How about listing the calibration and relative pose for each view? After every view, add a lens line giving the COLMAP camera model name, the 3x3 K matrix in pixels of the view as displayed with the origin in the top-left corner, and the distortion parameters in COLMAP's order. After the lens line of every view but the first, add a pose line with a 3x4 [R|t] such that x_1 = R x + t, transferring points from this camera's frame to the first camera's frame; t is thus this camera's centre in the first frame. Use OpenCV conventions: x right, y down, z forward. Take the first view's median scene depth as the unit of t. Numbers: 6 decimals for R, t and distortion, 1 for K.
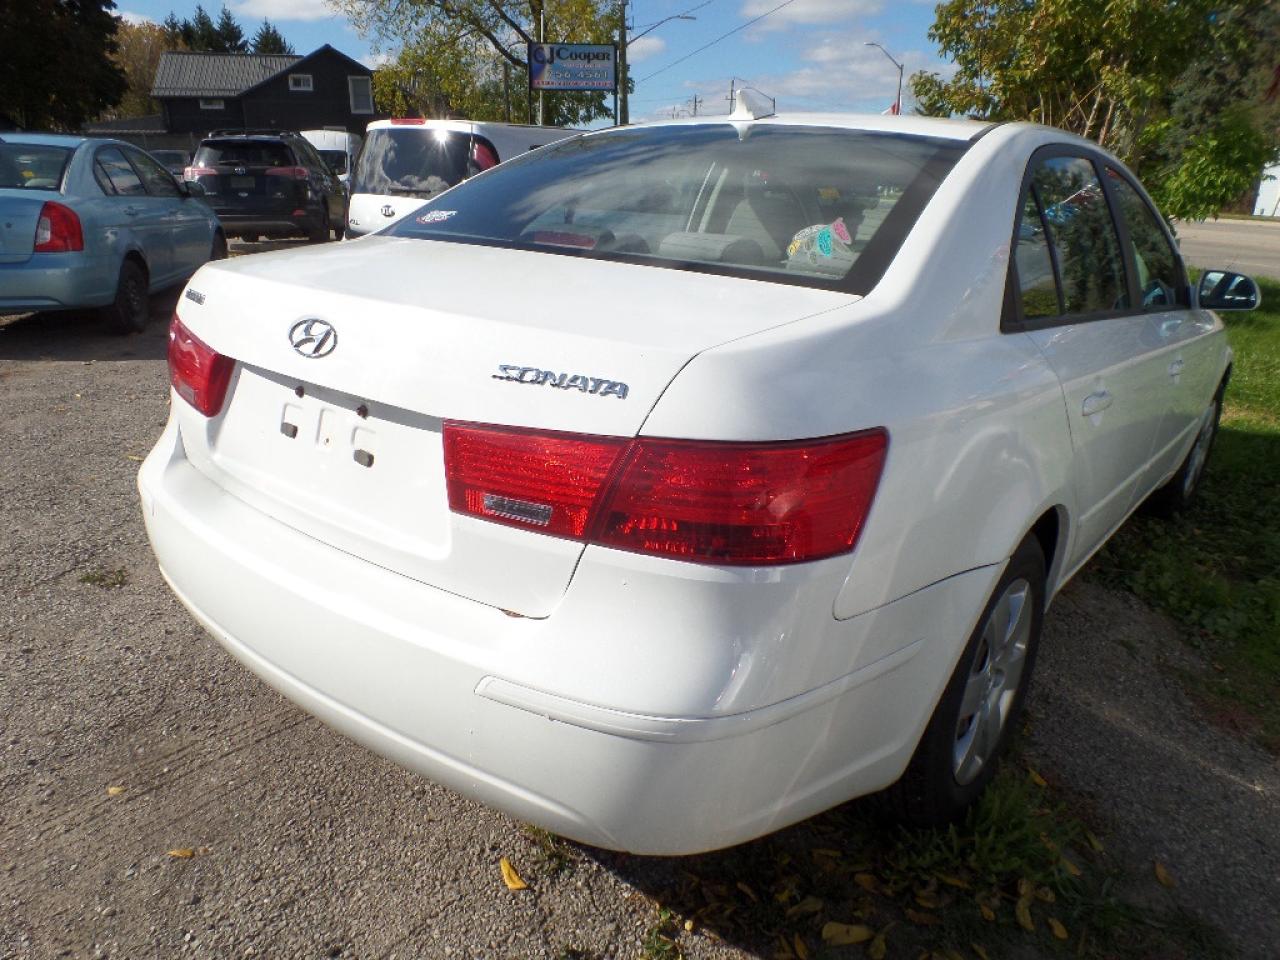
lens RADIAL K [[883.1, 0, 640.0], [0, 883.1, 480.0], [0, 0, 1]] dist [-0.007278, 0.007895]
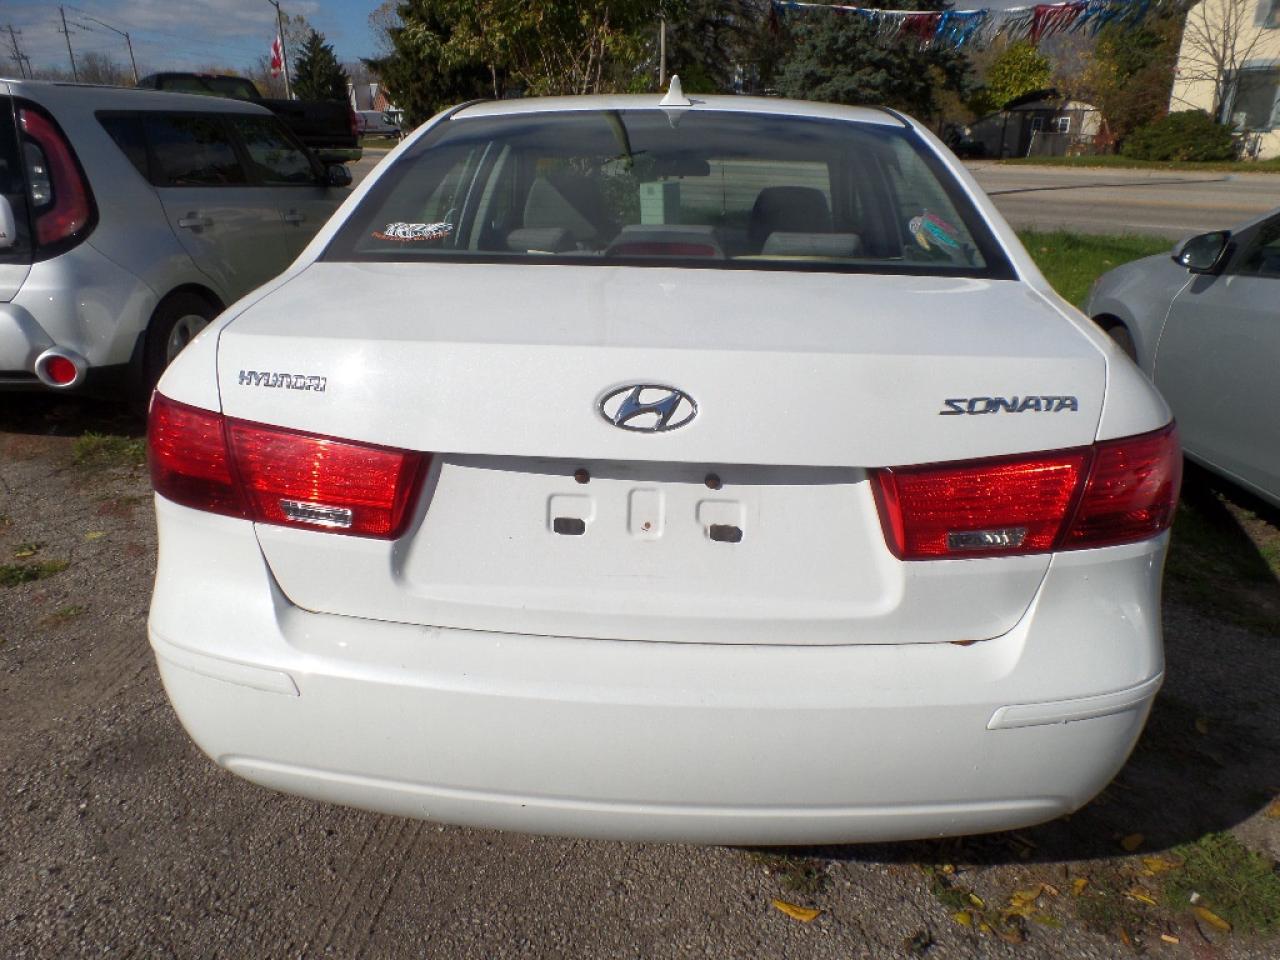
lens RADIAL K [[879.4, 0, 644.9], [0, 879.4, 484.1], [0, 0, 1]] dist [0.004204, -0.004847]
pose [[0.811940, -0.231750, 0.535766, -0.879998], [0.199665, 0.972713, 0.118168, -0.201418], [-0.548531, 0.011029, 0.836057, 0.344832]]
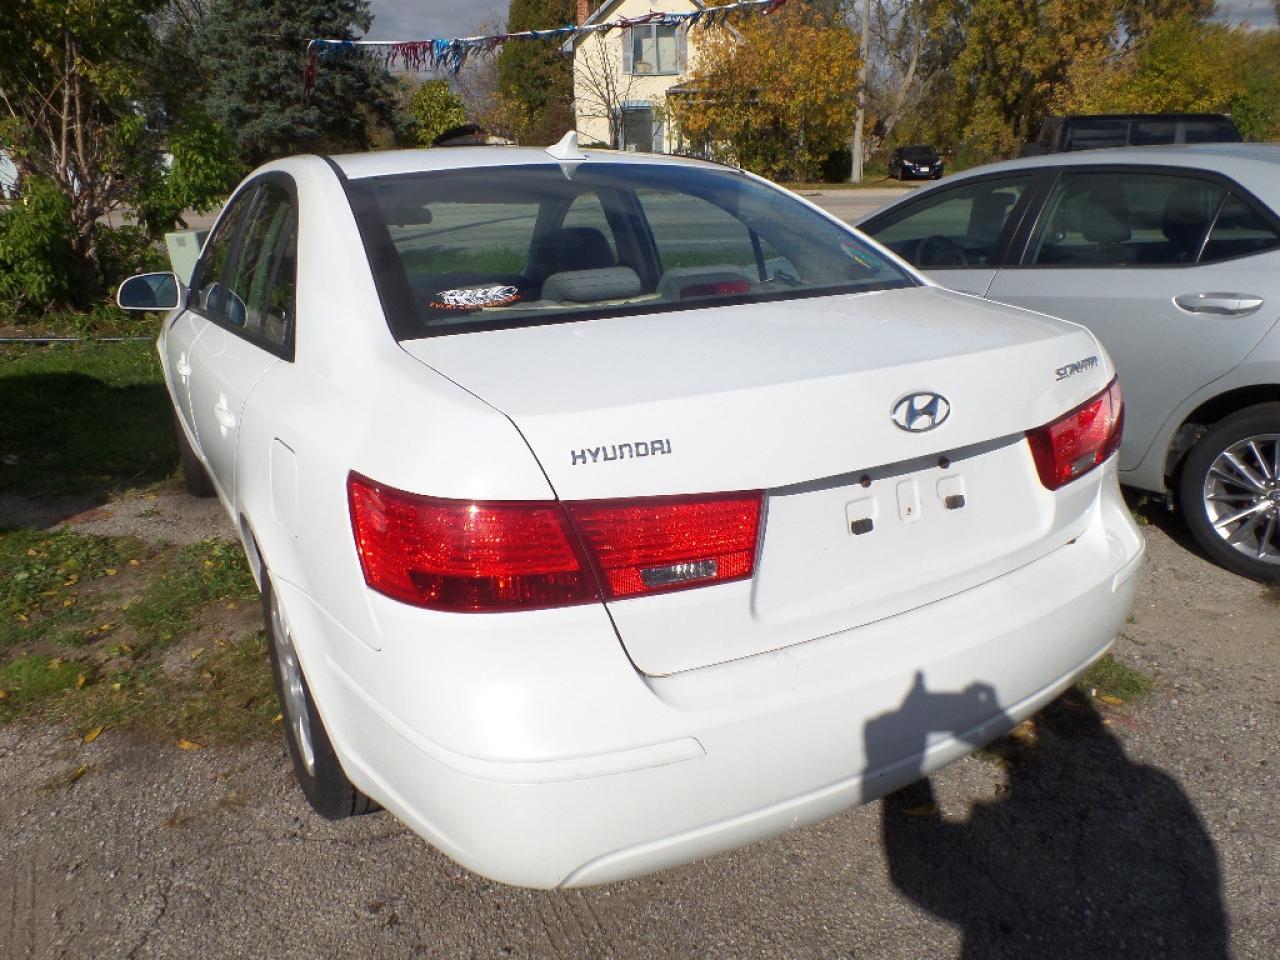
lens RADIAL K [[883.1, 0, 640.0], [0, 883.1, 480.0], [0, 0, 1]] dist [-0.007278, 0.007895]
pose [[0.355887, -0.342802, 0.869385, -1.471931], [0.328720, 0.916761, 0.226919, -0.449731], [-0.874807, 0.205027, 0.438950, 0.914234]]
